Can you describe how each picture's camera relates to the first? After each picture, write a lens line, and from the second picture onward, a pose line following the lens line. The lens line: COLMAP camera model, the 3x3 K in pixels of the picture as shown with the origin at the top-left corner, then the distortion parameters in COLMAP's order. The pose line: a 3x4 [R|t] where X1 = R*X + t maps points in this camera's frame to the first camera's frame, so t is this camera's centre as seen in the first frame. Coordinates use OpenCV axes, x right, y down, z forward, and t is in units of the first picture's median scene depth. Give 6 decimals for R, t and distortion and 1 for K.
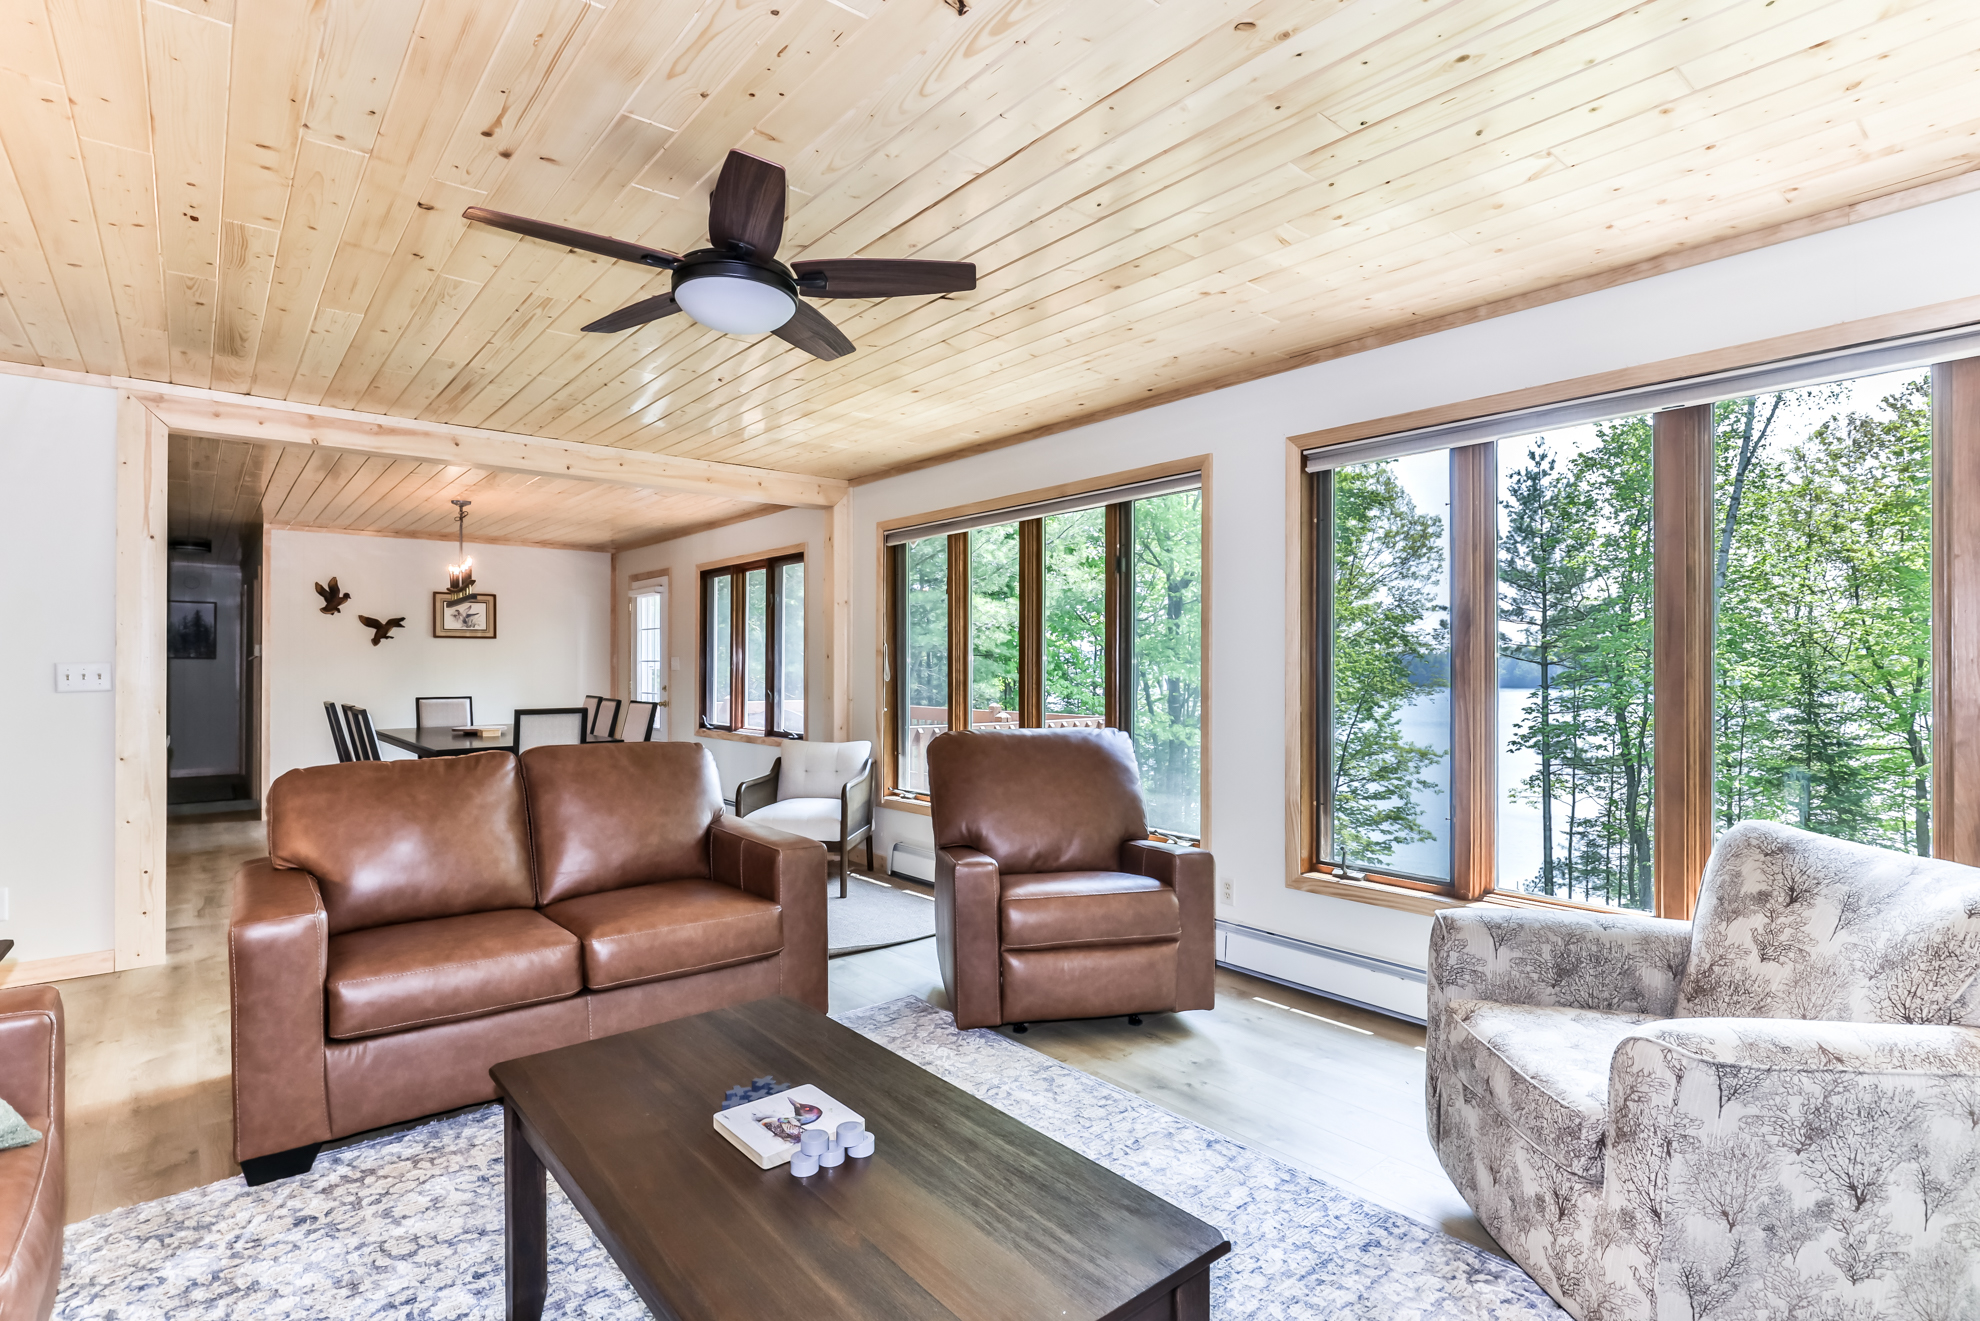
lens RADIAL K [[961.9, 0, 975.1], [0, 961.9, 656.4], [0, 0, 1]] dist [-0.008865, 0.002271]
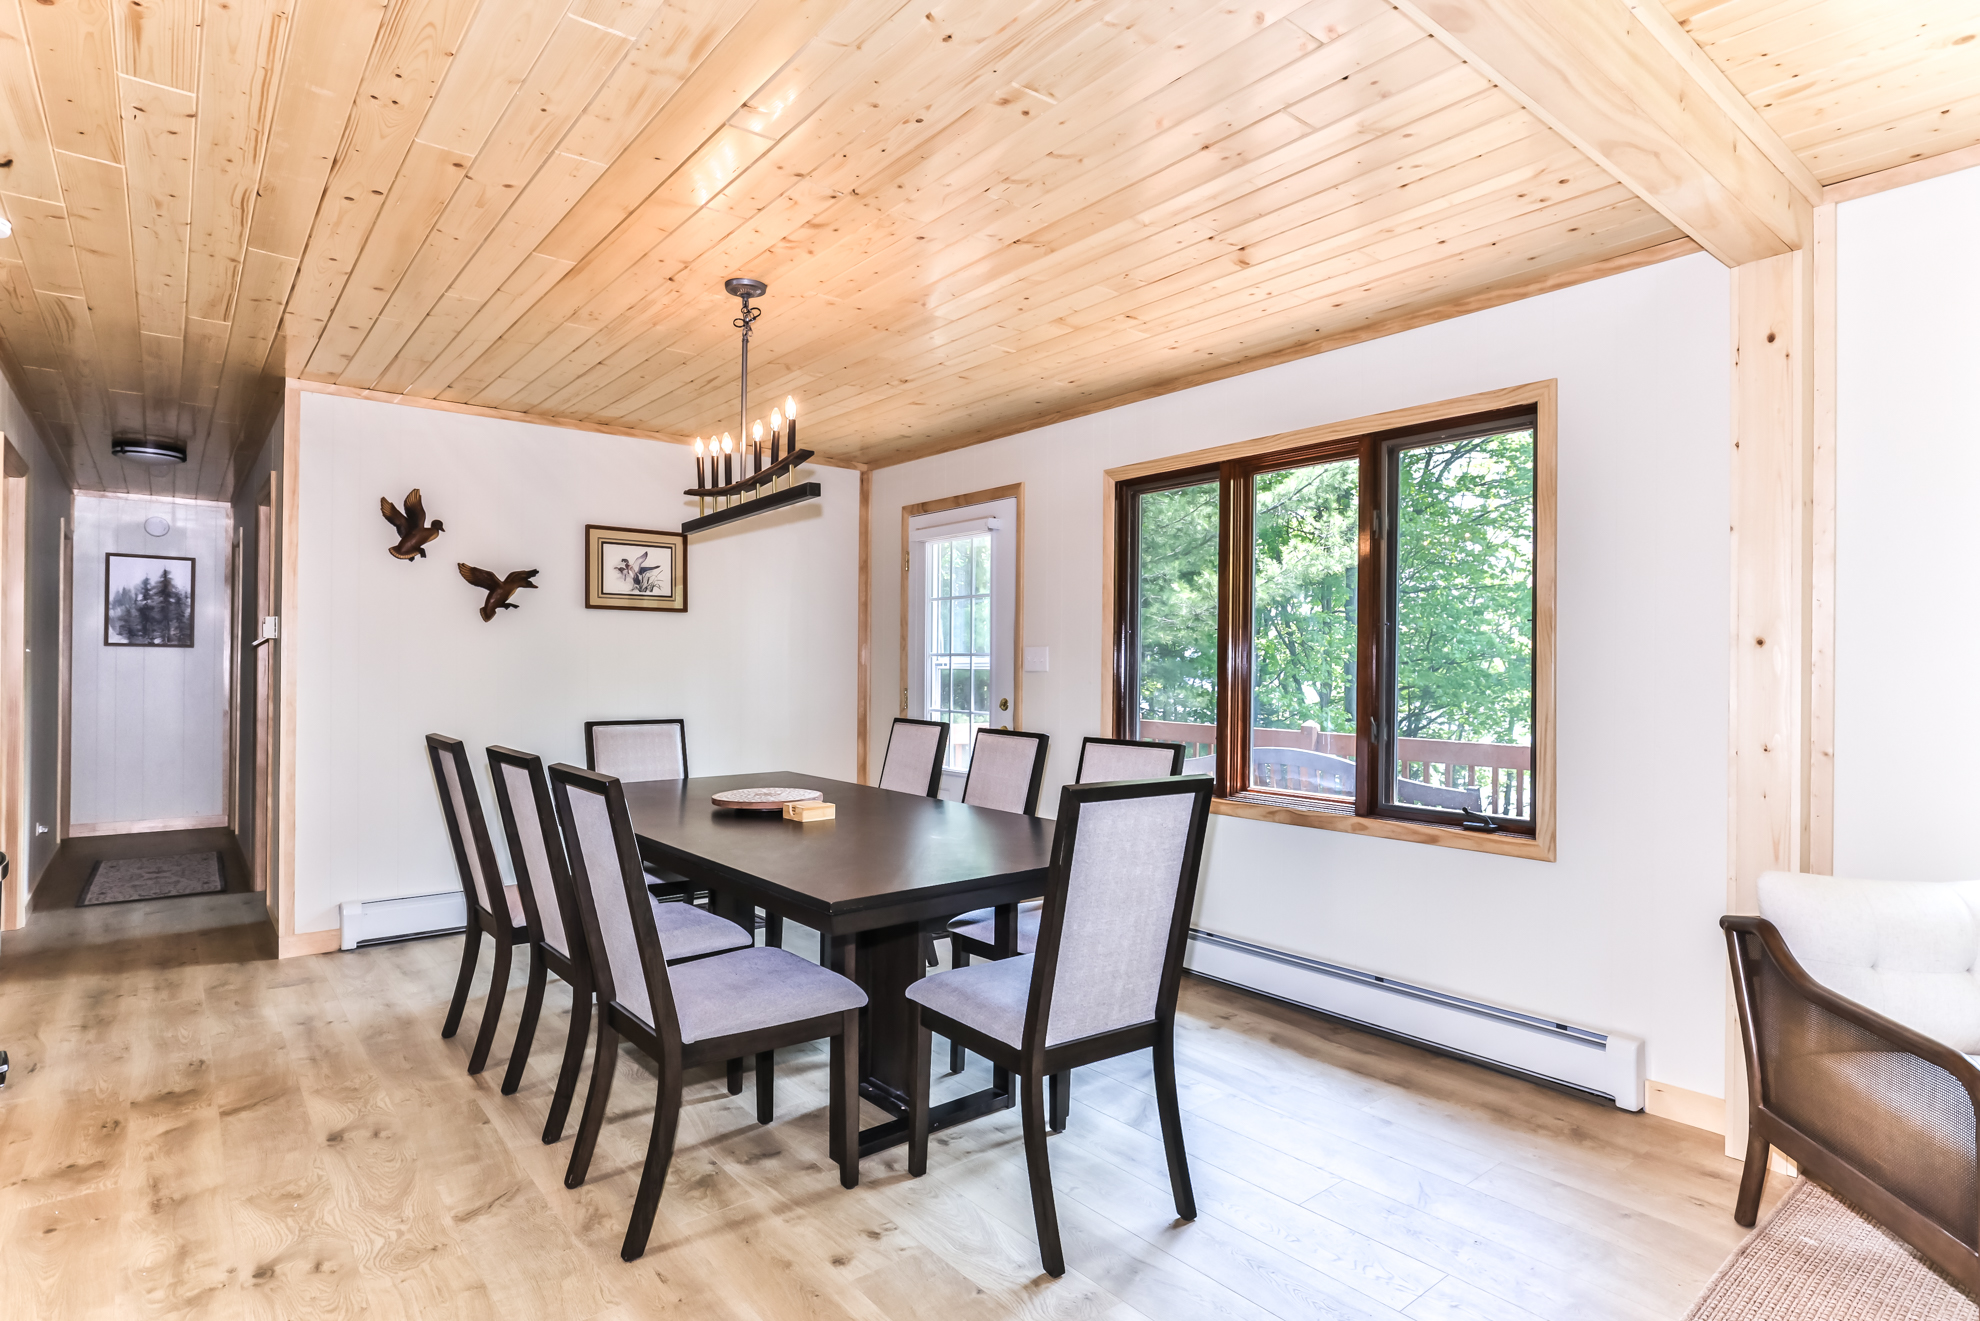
lens RADIAL K [[1027.5, 0, 984.8], [0, 1027.5, 664.9], [0, 0, 1]] dist [-0.016064, -0.000187]
pose [[0.999902, 0.010175, -0.009631, -0.338205], [-0.010136, 0.999940, 0.004084, 0.008166], [0.009672, -0.003986, 0.999945, 0.427201]]
